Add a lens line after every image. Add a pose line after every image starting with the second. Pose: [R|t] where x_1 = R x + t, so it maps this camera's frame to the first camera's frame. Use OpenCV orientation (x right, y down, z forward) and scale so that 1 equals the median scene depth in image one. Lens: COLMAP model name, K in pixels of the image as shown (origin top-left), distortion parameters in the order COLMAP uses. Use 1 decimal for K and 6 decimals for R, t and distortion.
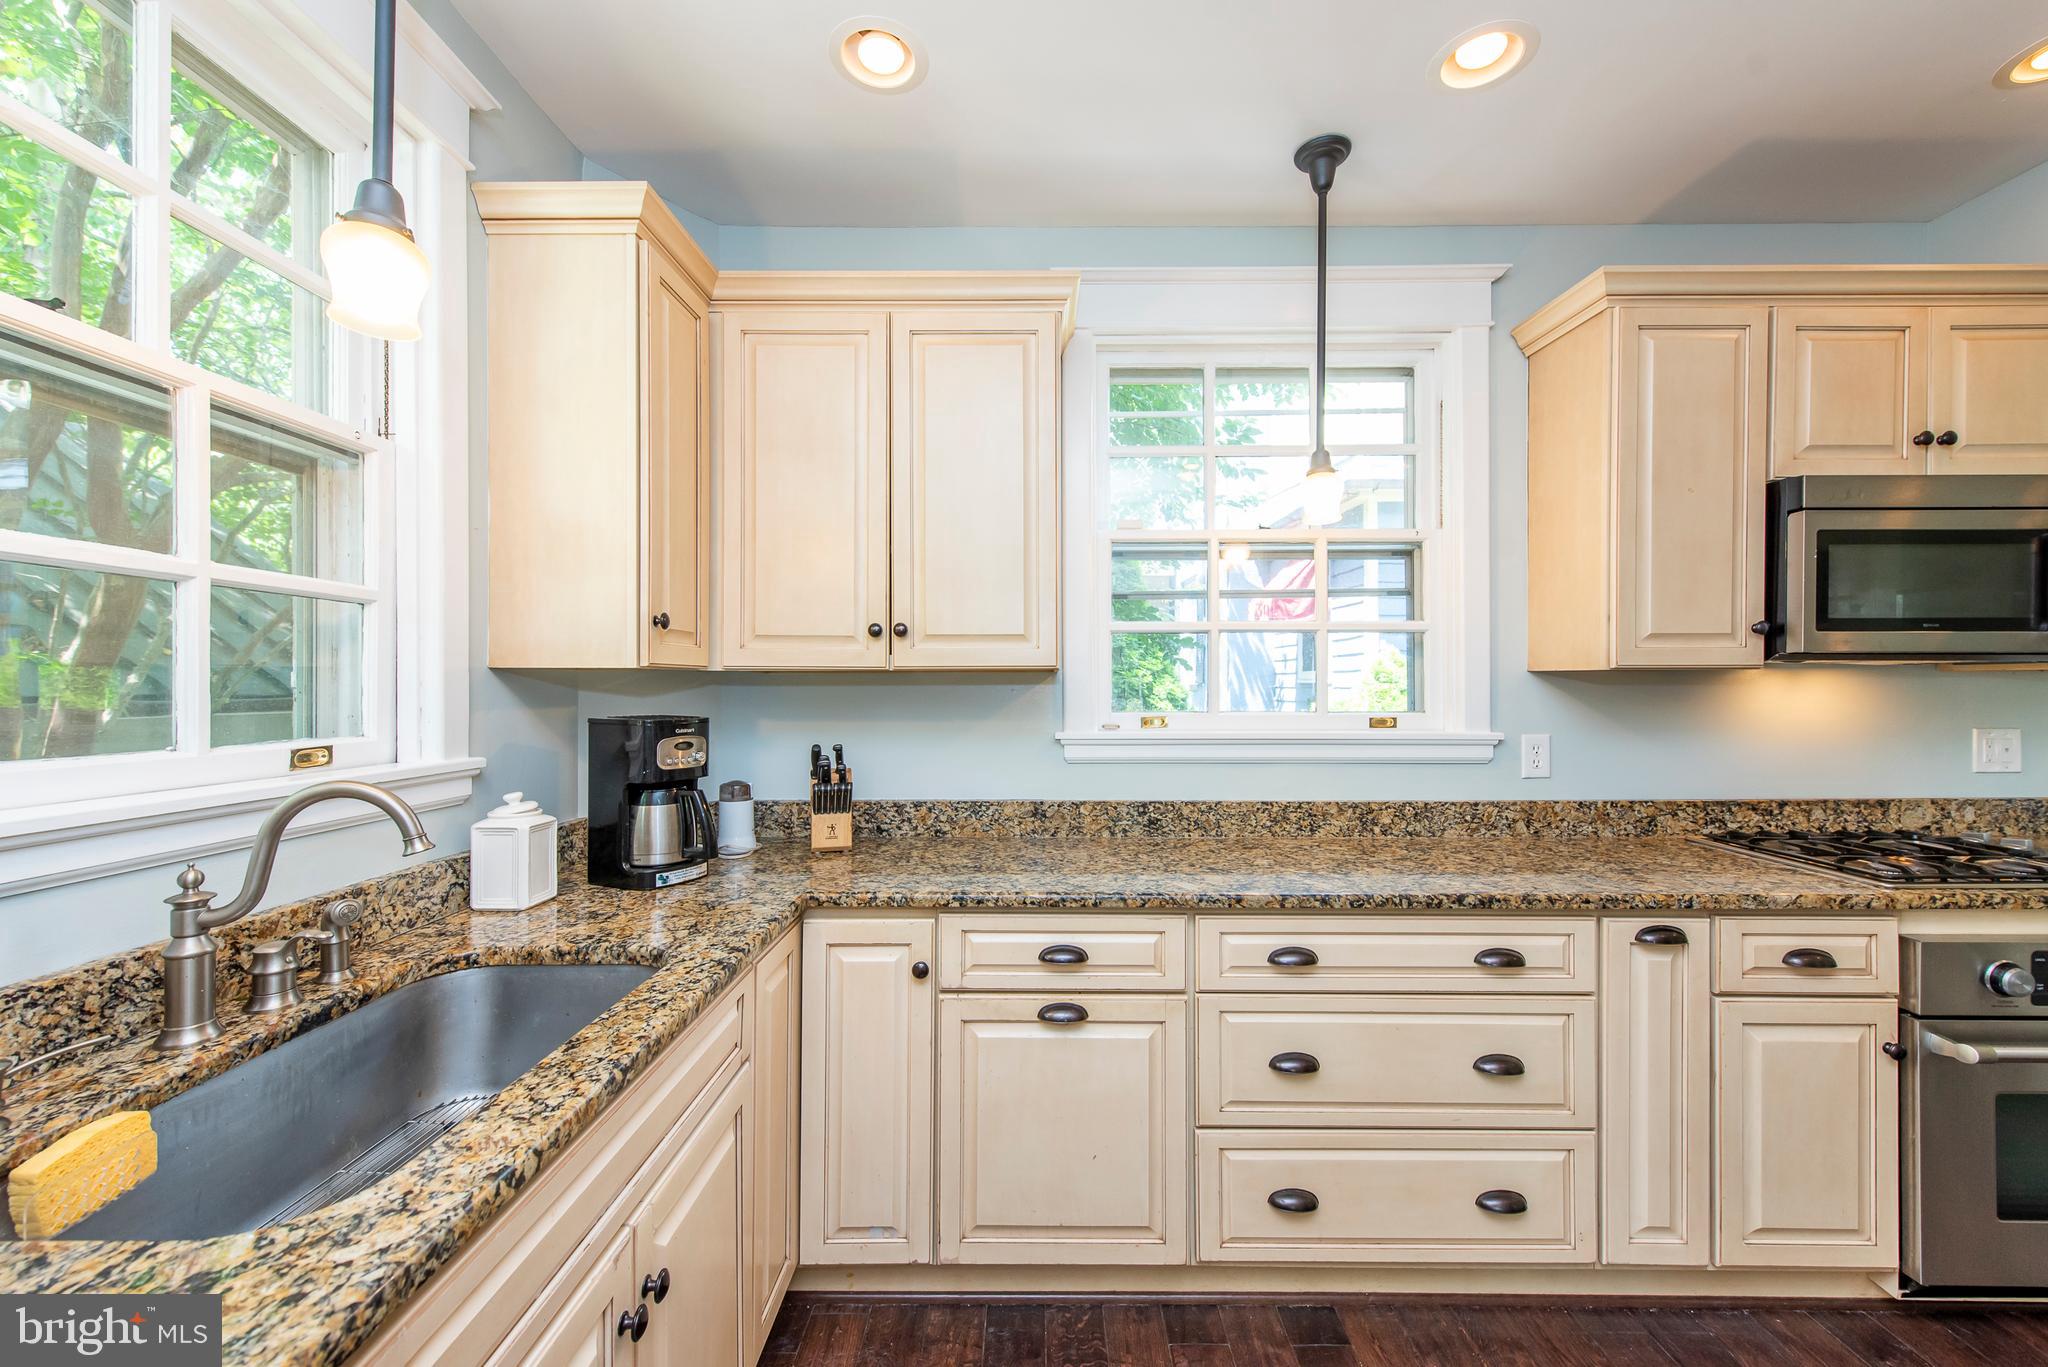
lens RADIAL K [[797.4, 0, 1034.3], [0, 797.4, 687.8], [0, 0, 1]] dist [0.010068, -0.003202]
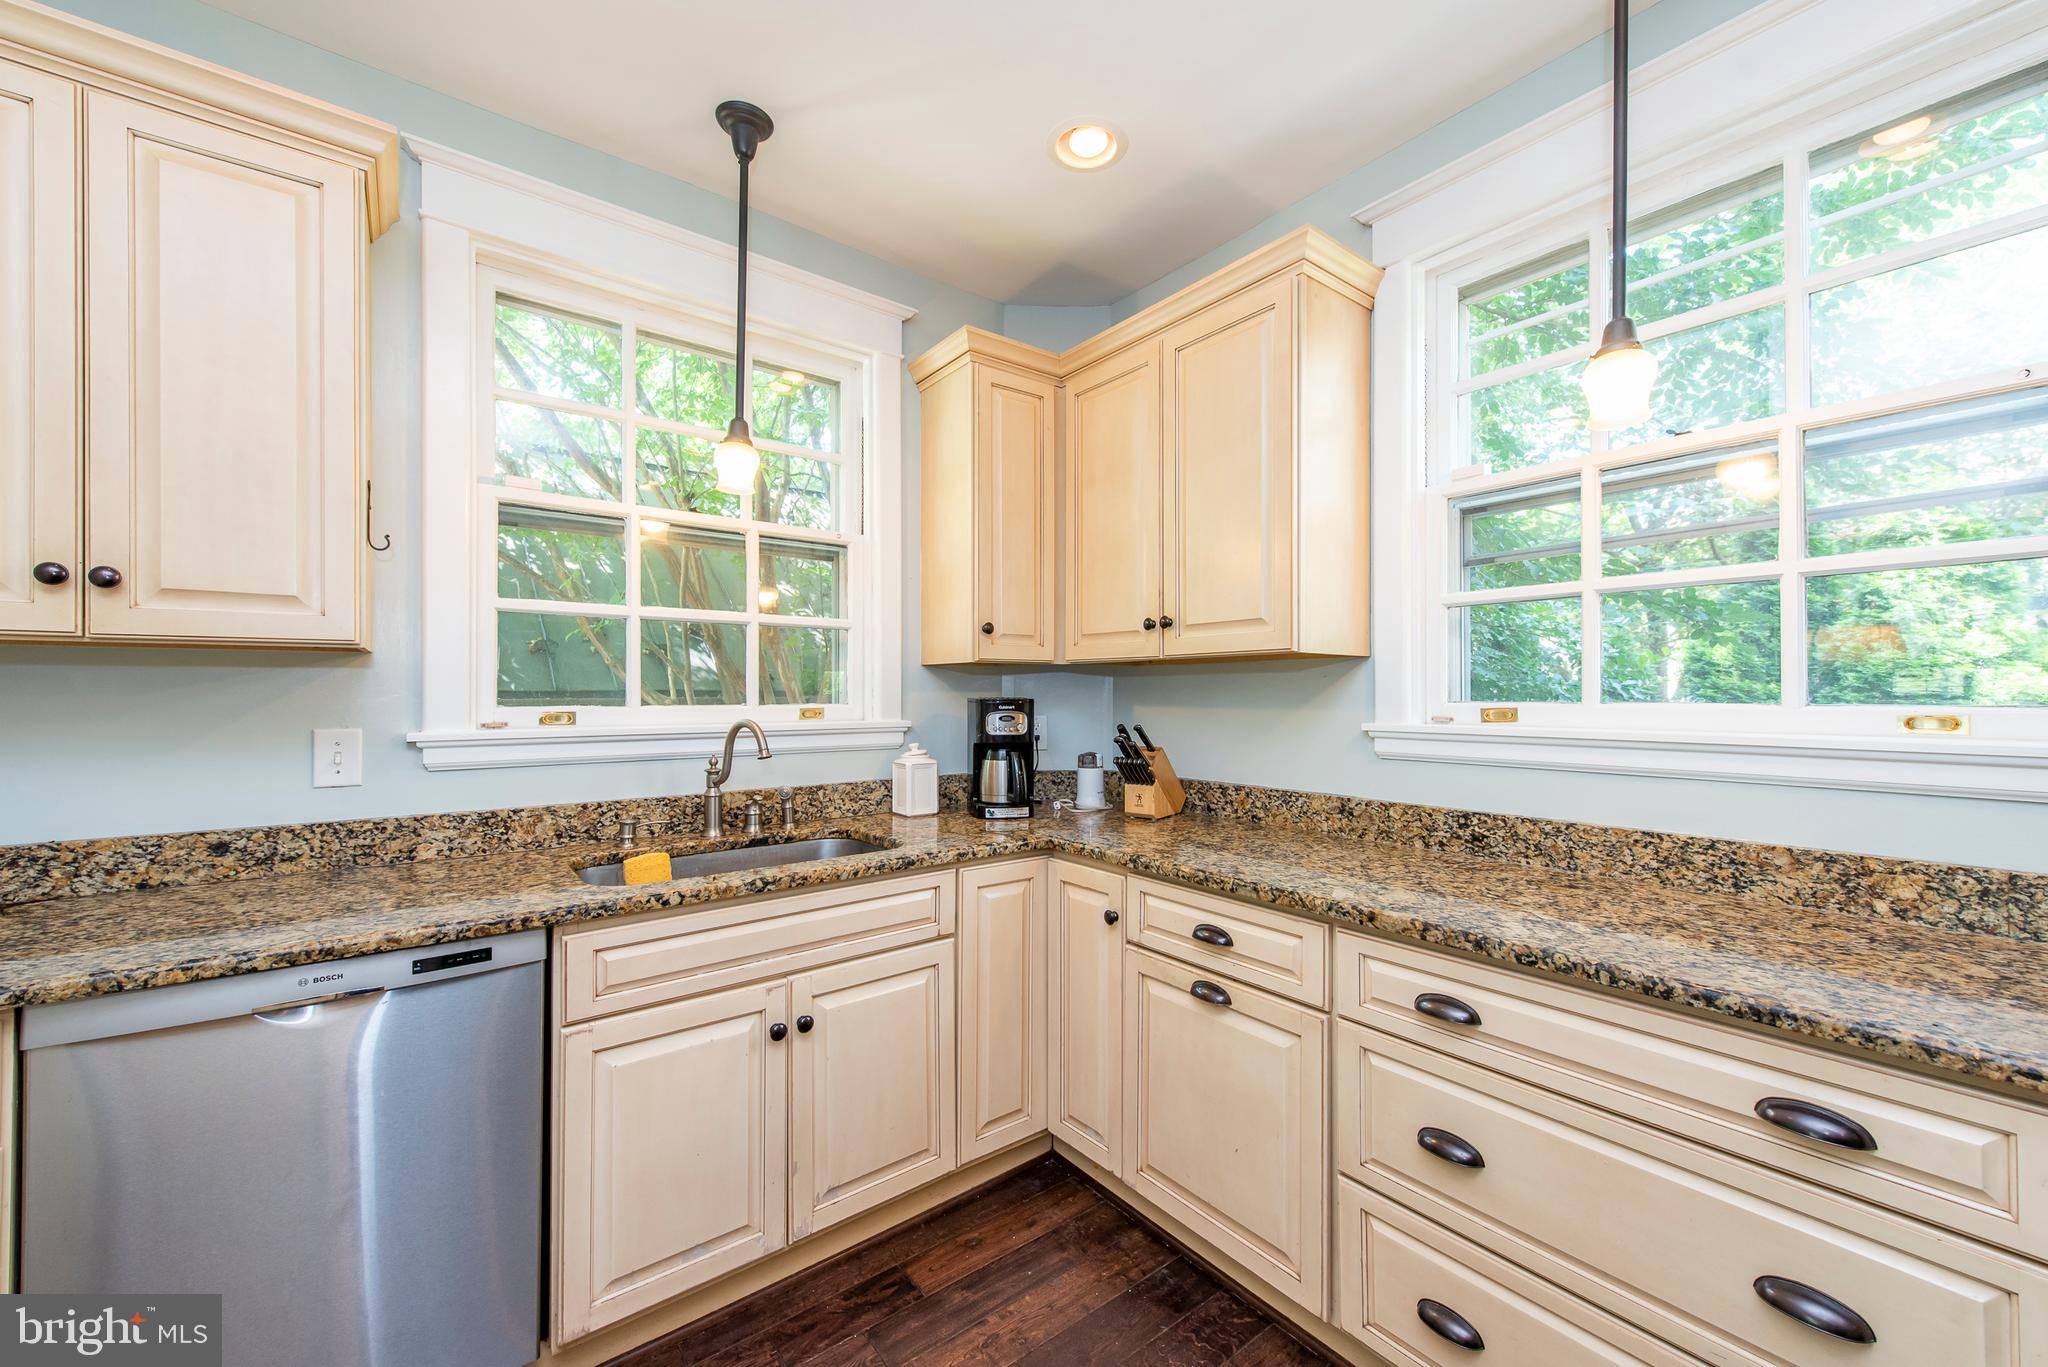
lens RADIAL K [[797.4, 0, 1033.8], [0, 797.4, 687.1], [0, 0, 1]] dist [0.010068, -0.003202]
pose [[0.615785, -0.005693, -0.787894, 0.590954], [-0.000369, 0.999972, -0.007514, 0.025886], [0.787914, 0.004918, 0.615765, 0.174298]]
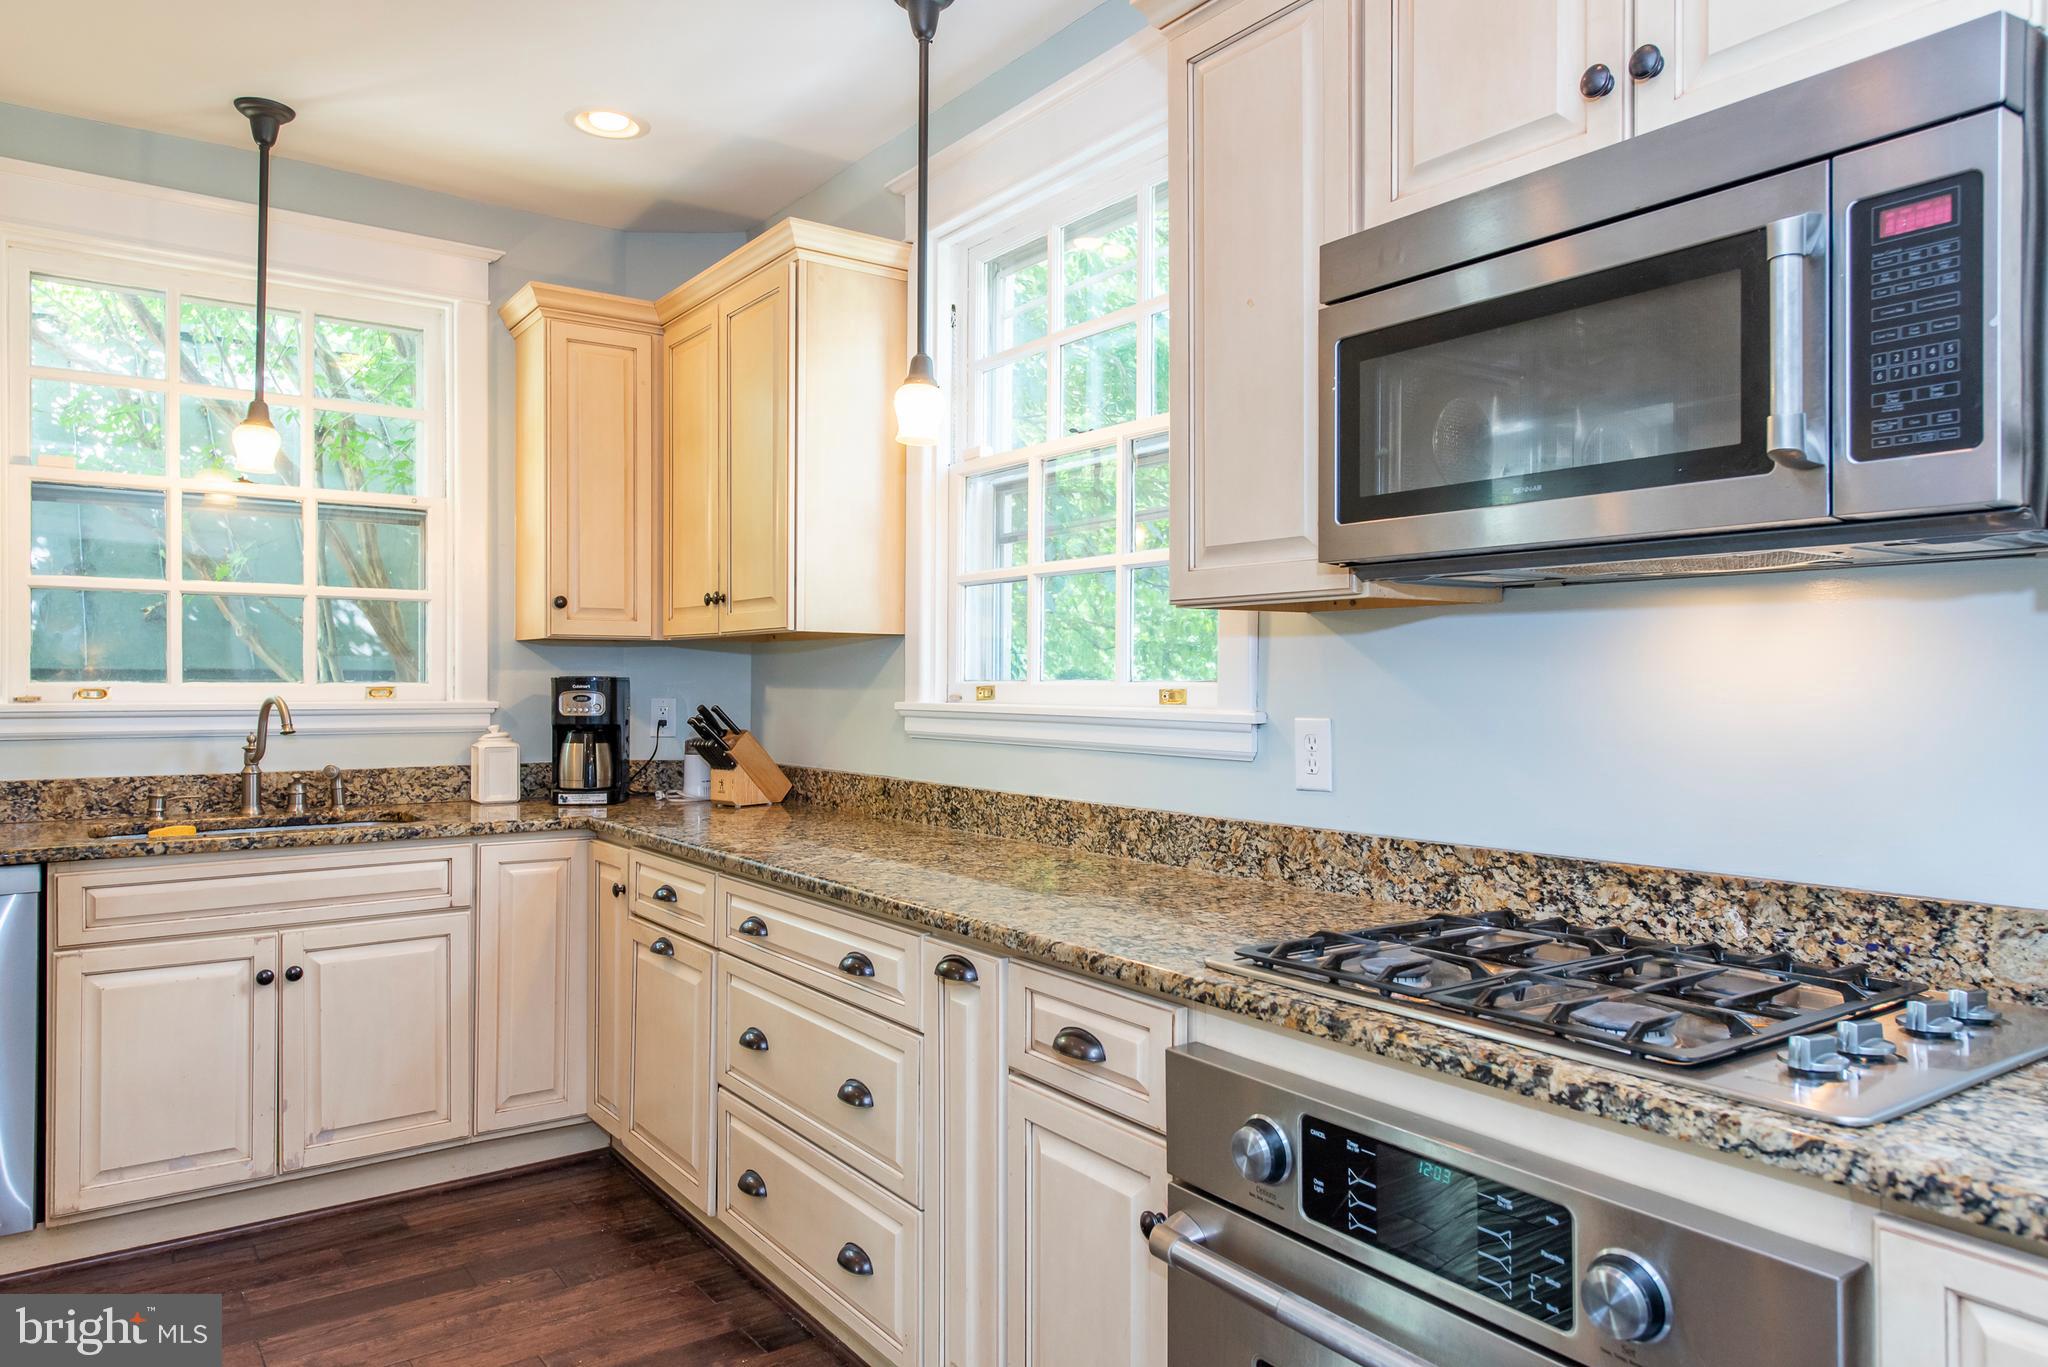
lens RADIAL K [[1354.4, 0, 1030.4], [0, 1354.4, 677.2], [0, 0, 1]] dist [0.036483, -0.022734]
pose [[0.584097, 0.000175, -0.811684, 1.558049], [-0.003856, 0.999989, -0.002560, 0.036798], [0.811675, 0.004625, 0.584091, 0.275534]]
